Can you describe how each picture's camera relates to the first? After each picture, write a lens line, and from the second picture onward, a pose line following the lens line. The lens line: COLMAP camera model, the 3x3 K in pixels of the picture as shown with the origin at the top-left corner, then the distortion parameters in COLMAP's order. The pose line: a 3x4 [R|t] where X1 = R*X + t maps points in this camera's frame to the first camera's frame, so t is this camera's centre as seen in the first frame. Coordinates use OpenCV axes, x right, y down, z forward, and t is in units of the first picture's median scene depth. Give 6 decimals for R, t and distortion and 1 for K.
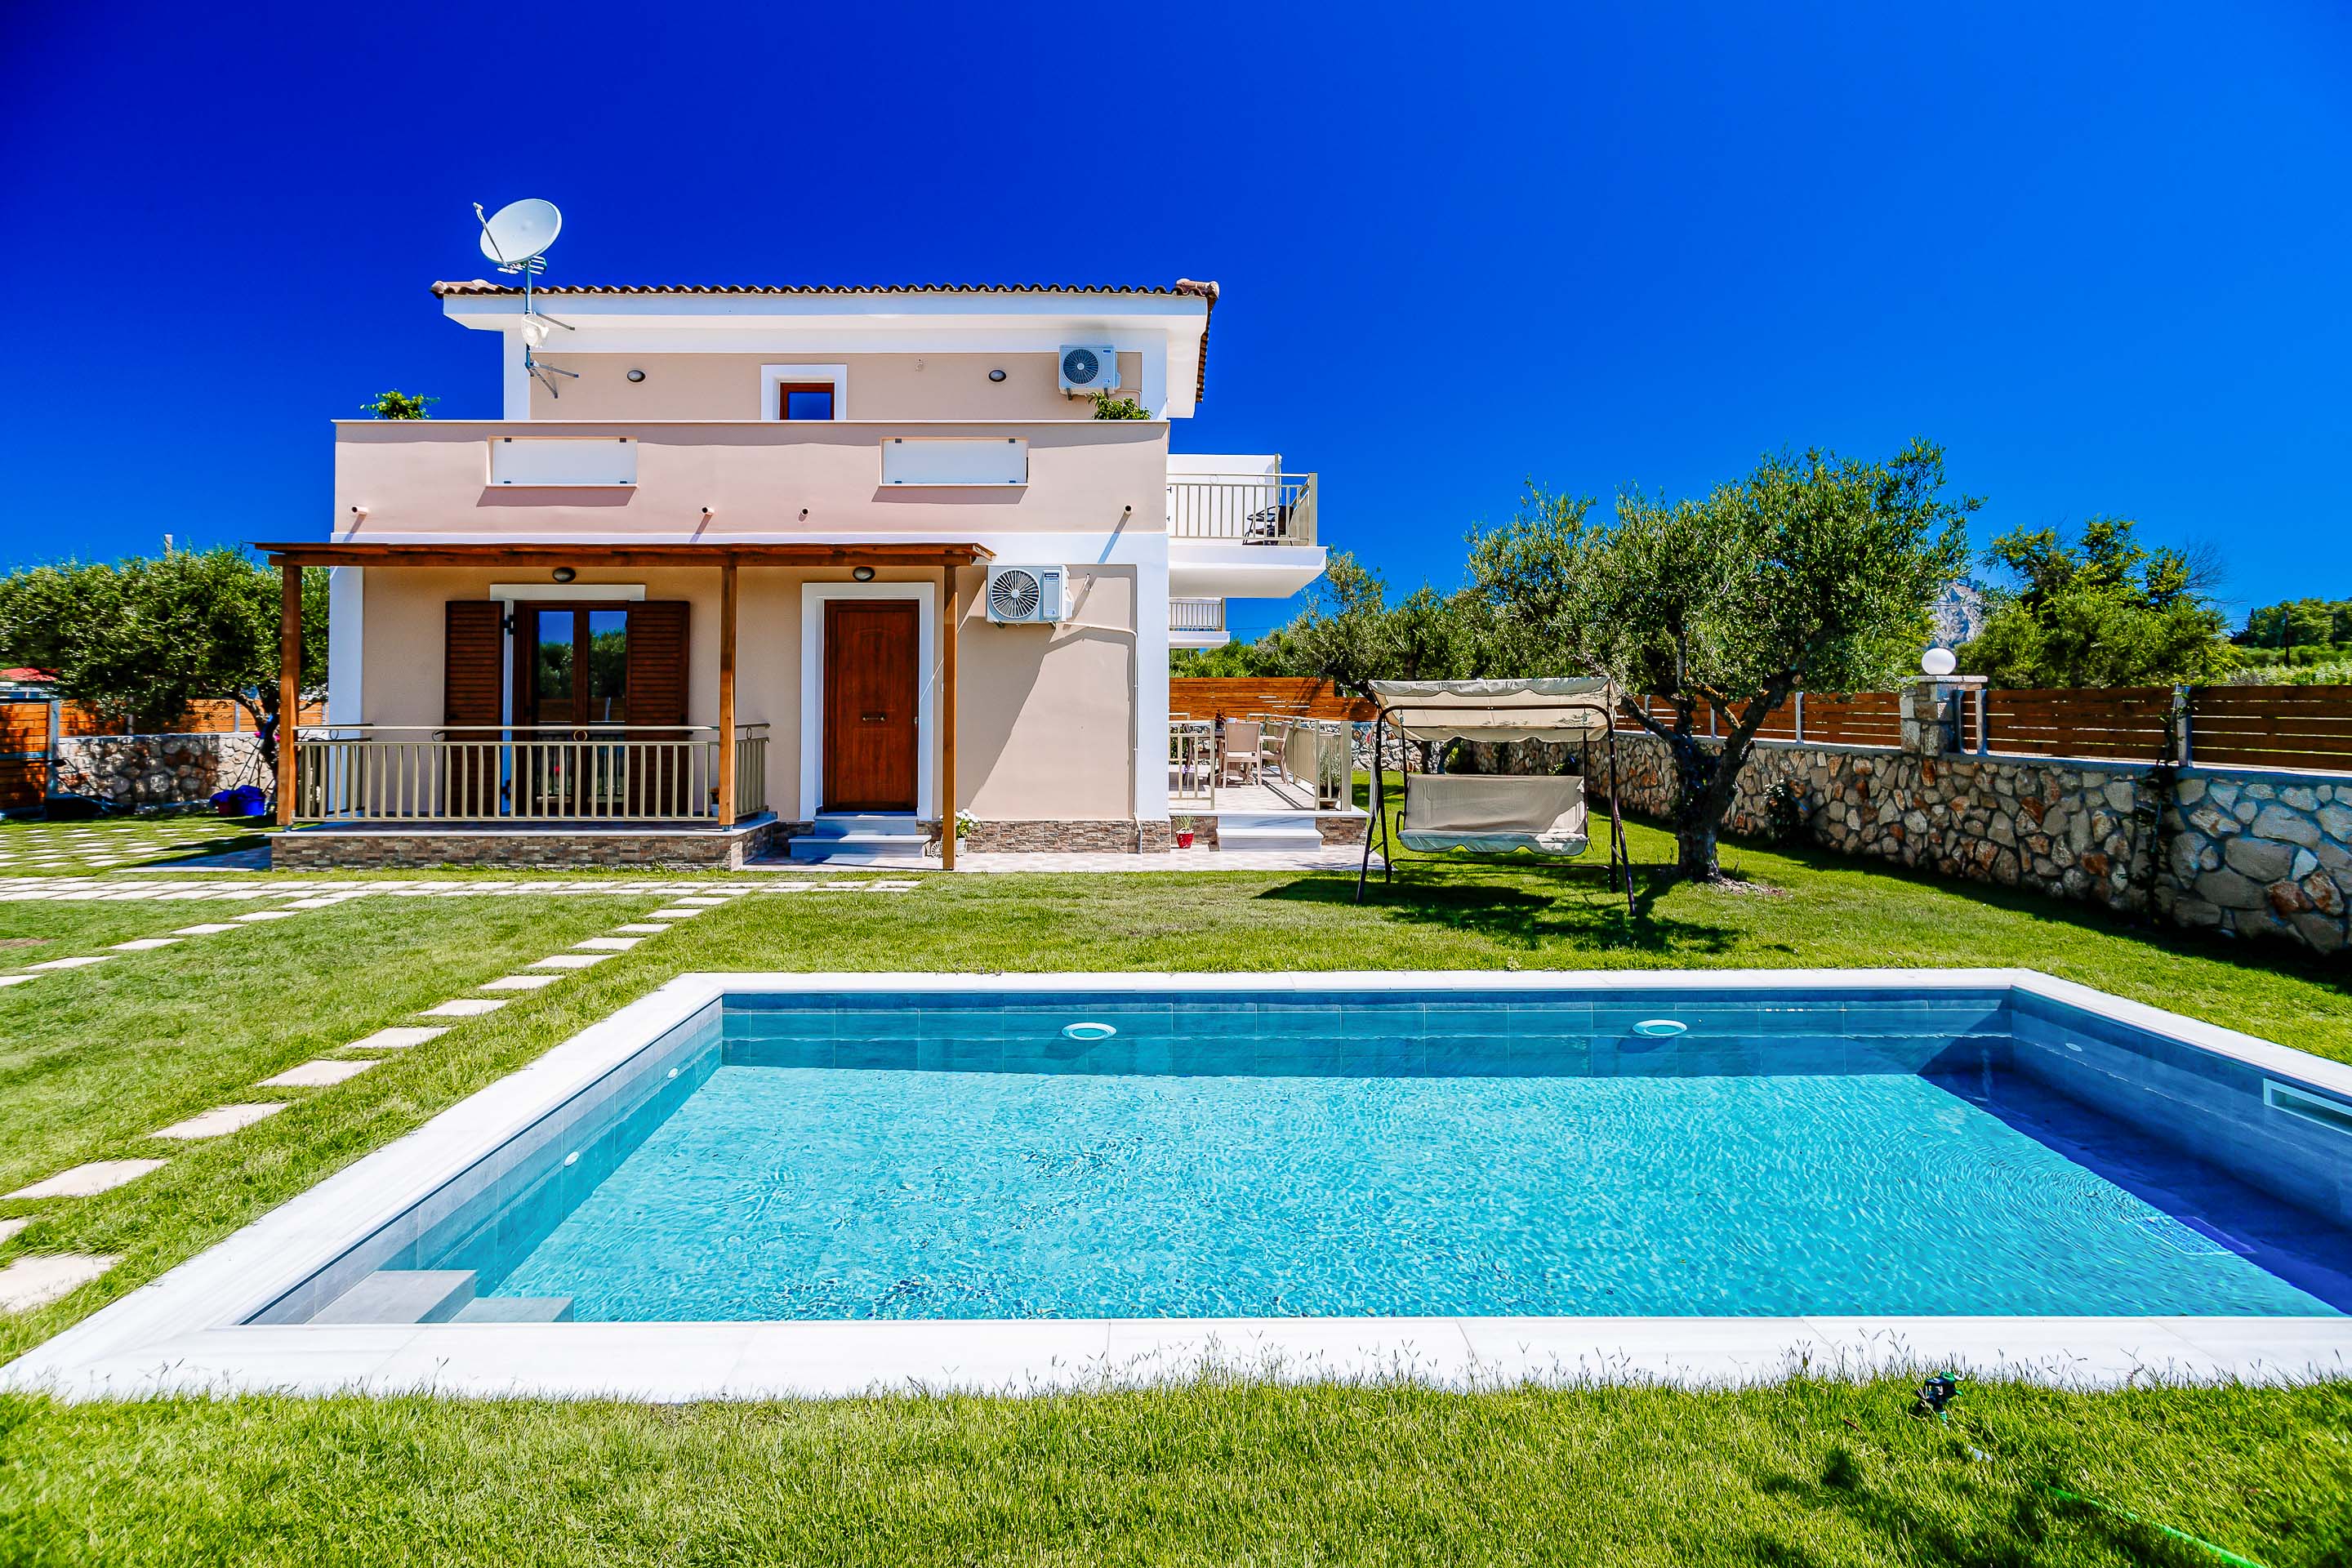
lens RADIAL K [[1174.6, 0, 1178.4], [0, 1174.6, 668.1], [0, 0, 1]] dist [0.006490, 0.000758]
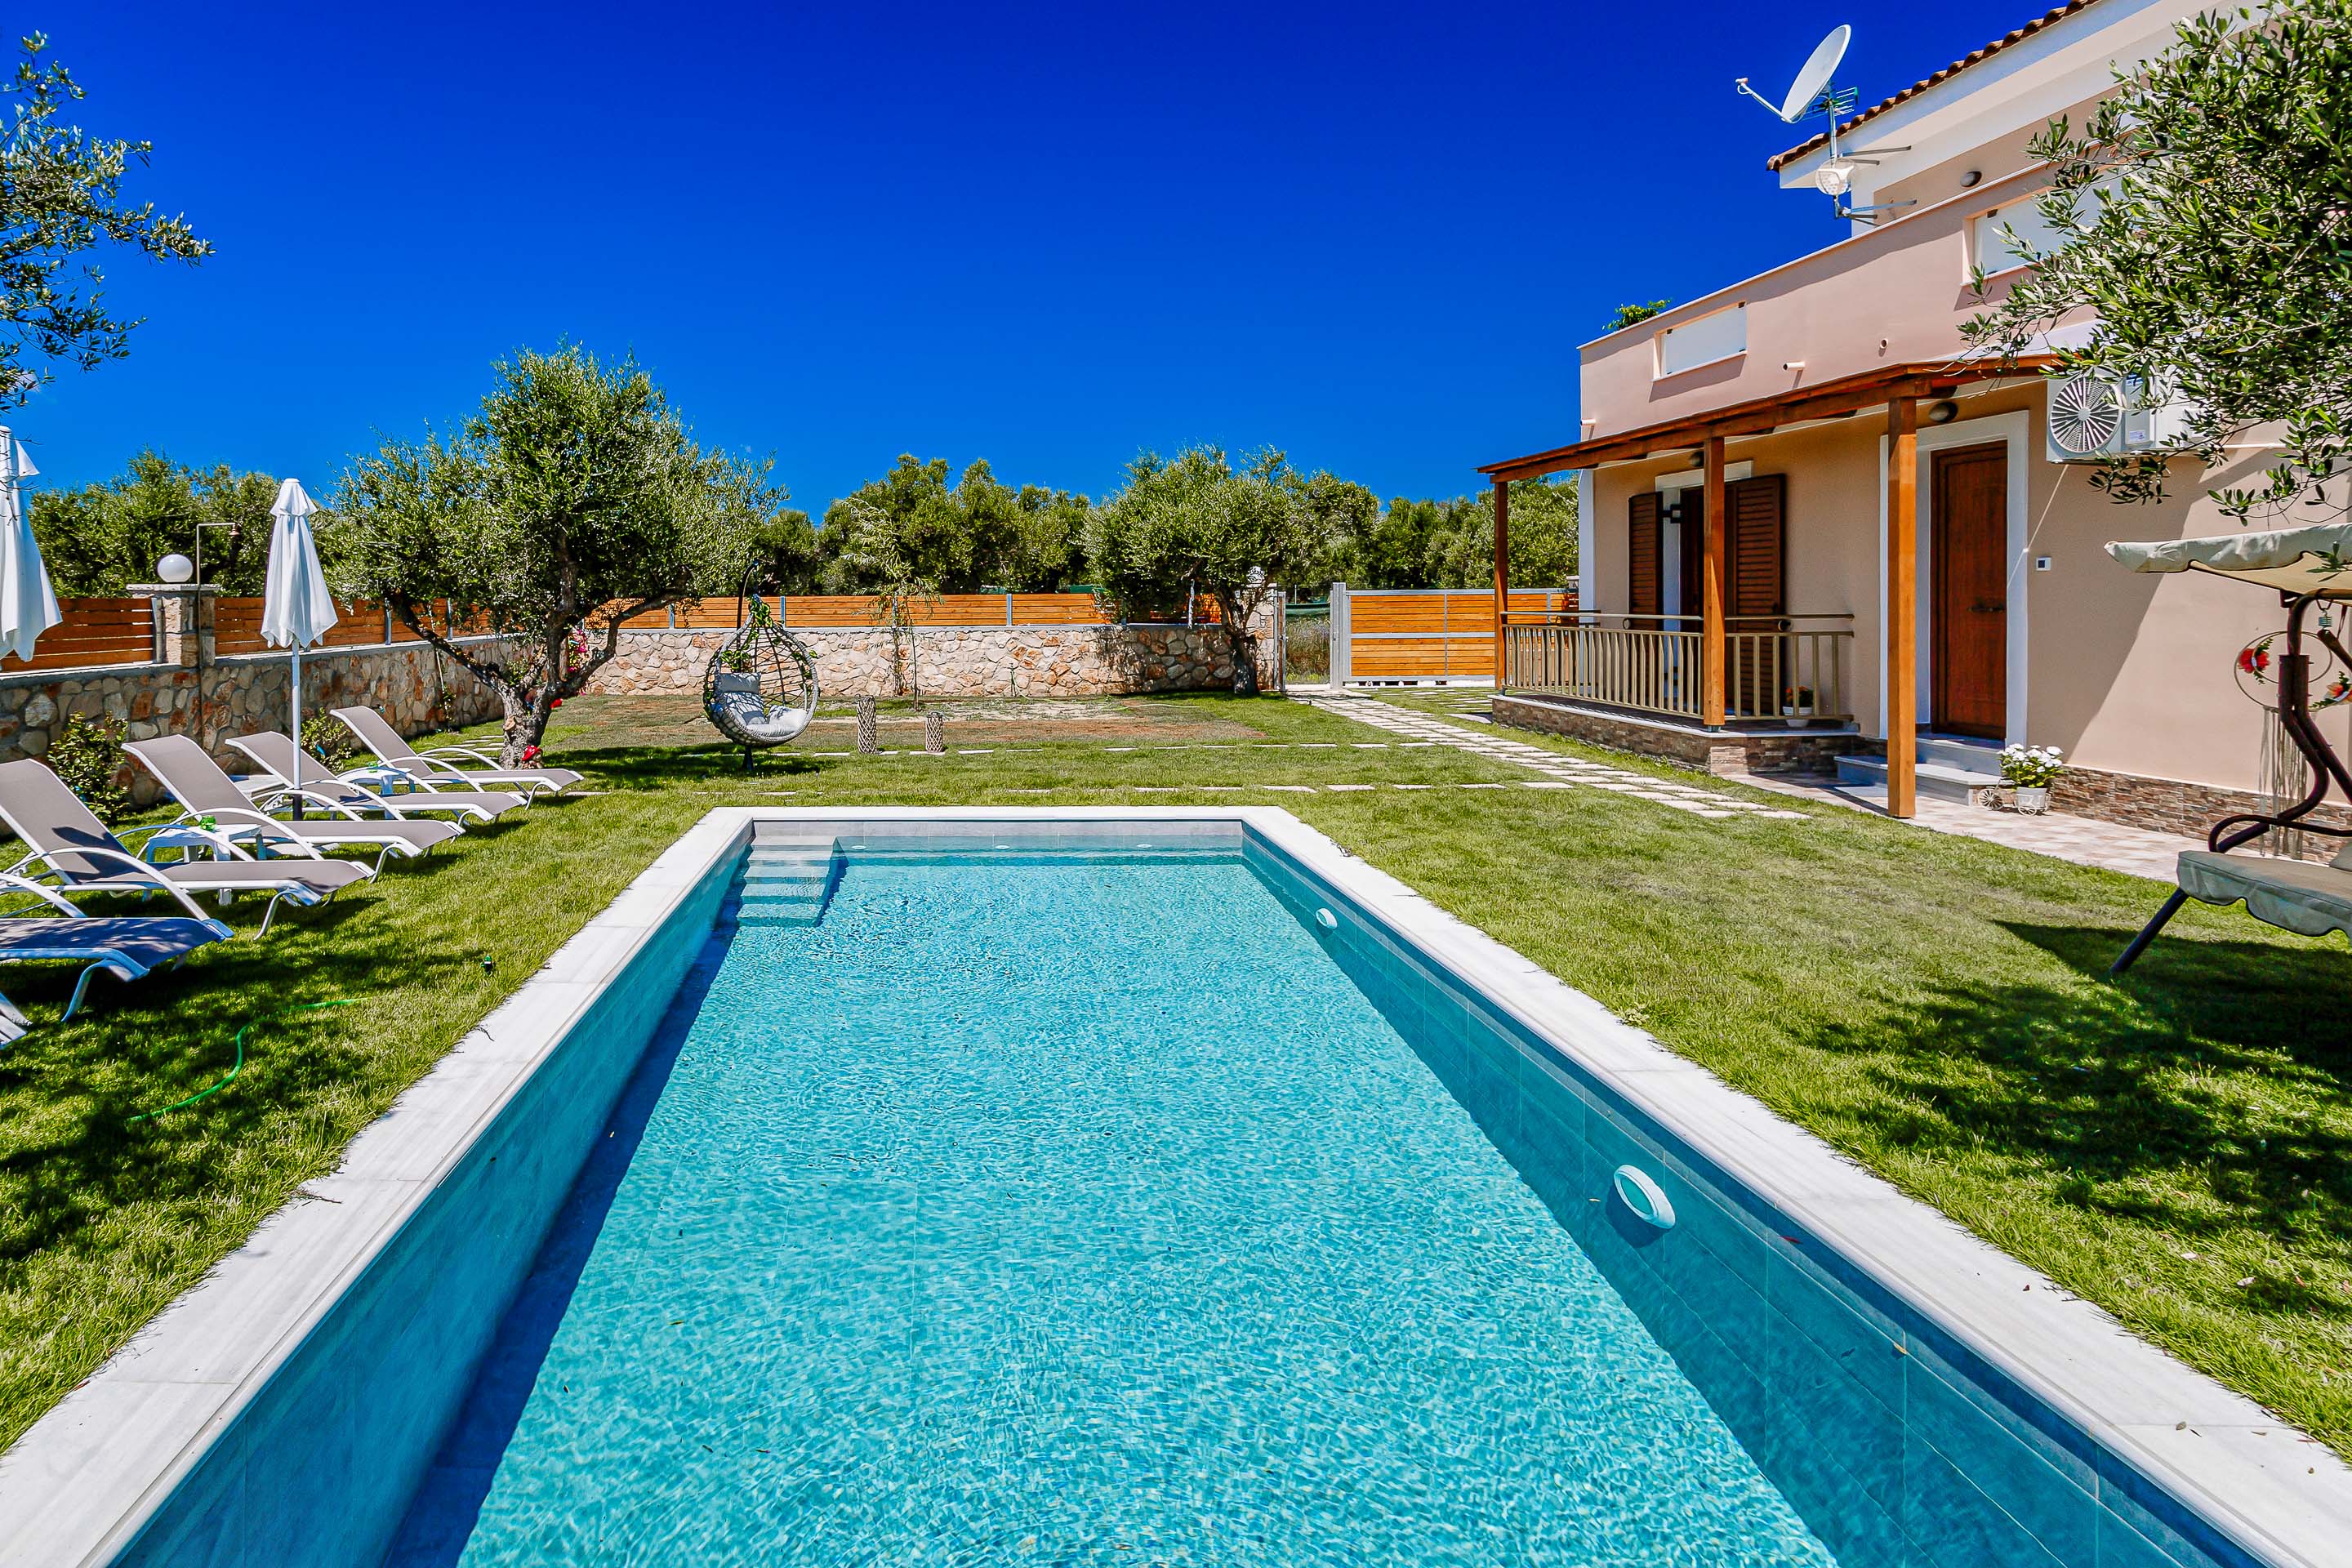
lens RADIAL K [[1241.0, 0, 883.0], [0, 1241.0, 617.3], [0, 0, 1]] dist [0.006555, 0.001175]
pose [[-0.039649, 0.015303, -0.999096, 0.543391], [0.039820, 0.999113, 0.013723, 0.010444], [0.998420, -0.039240, -0.040224, 0.366050]]
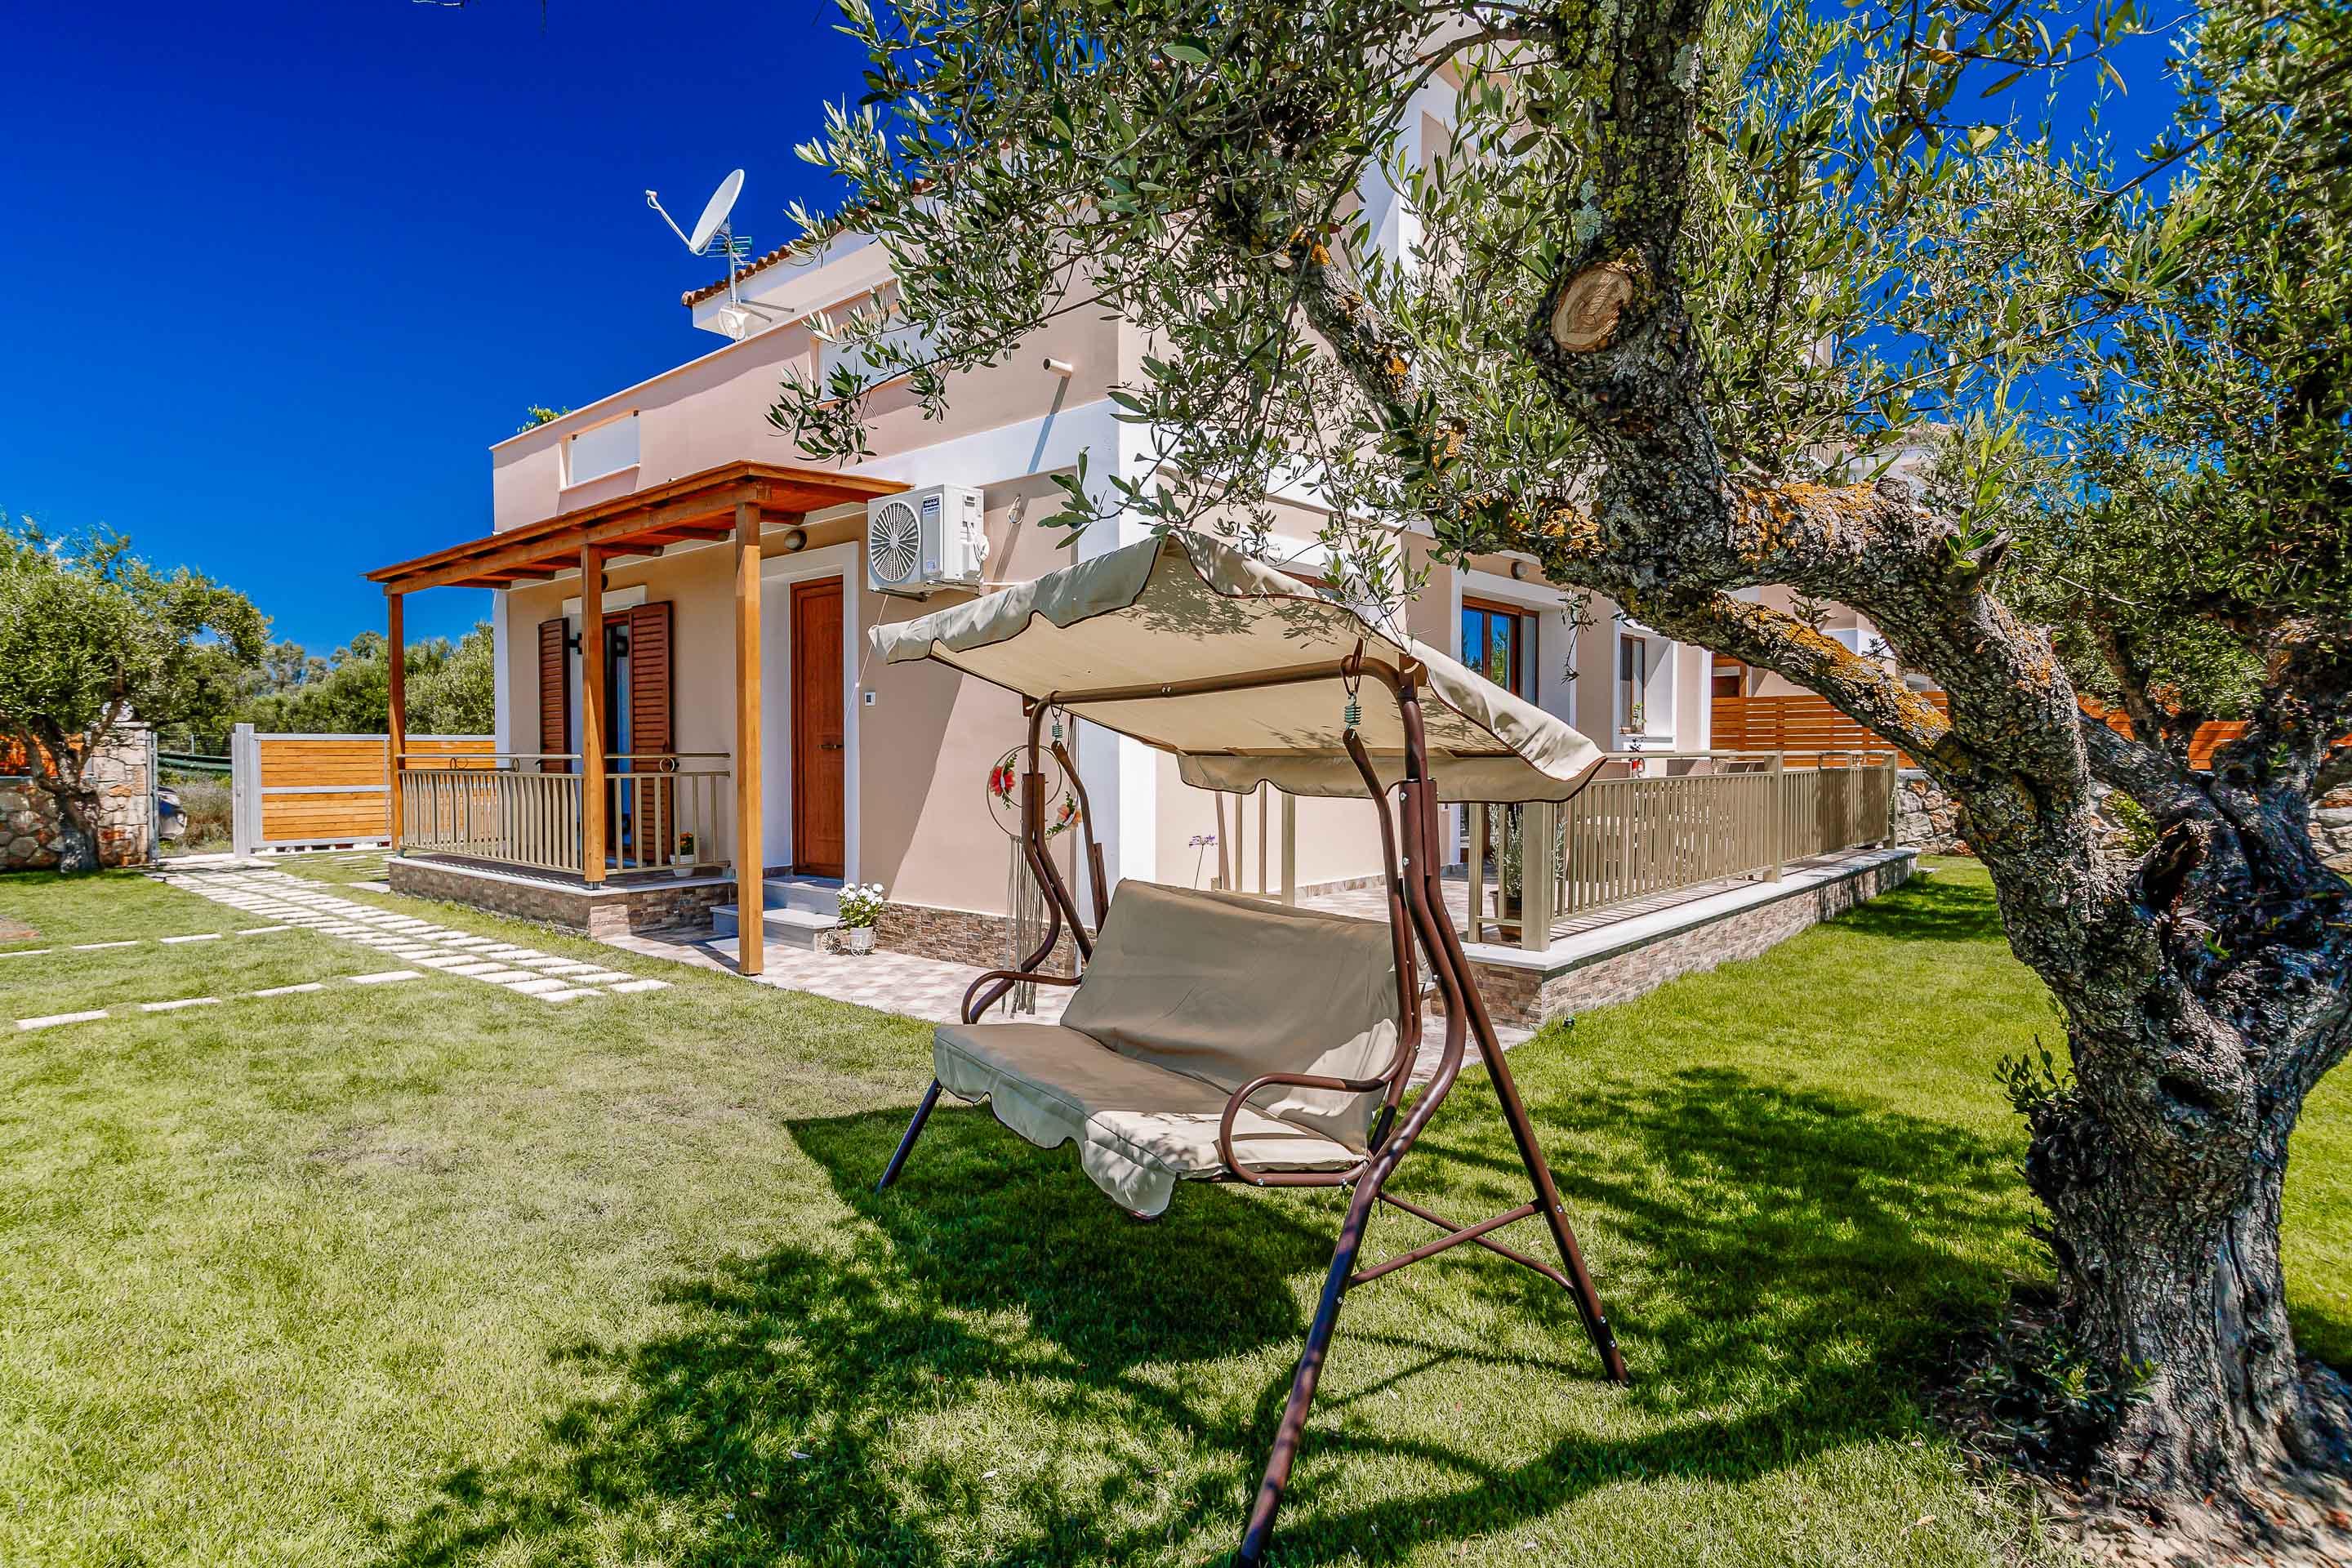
lens RADIAL K [[1269.0, 0, 1022.6], [0, 1269.0, 789.4], [0, 0, 1]] dist [0.002940, 0.000422]
pose [[0.711638, 0.020673, -0.702242, 0.366590], [0.021935, 0.998426, 0.051620, 0.032210], [0.702204, -0.052138, 0.710065, 0.551348]]
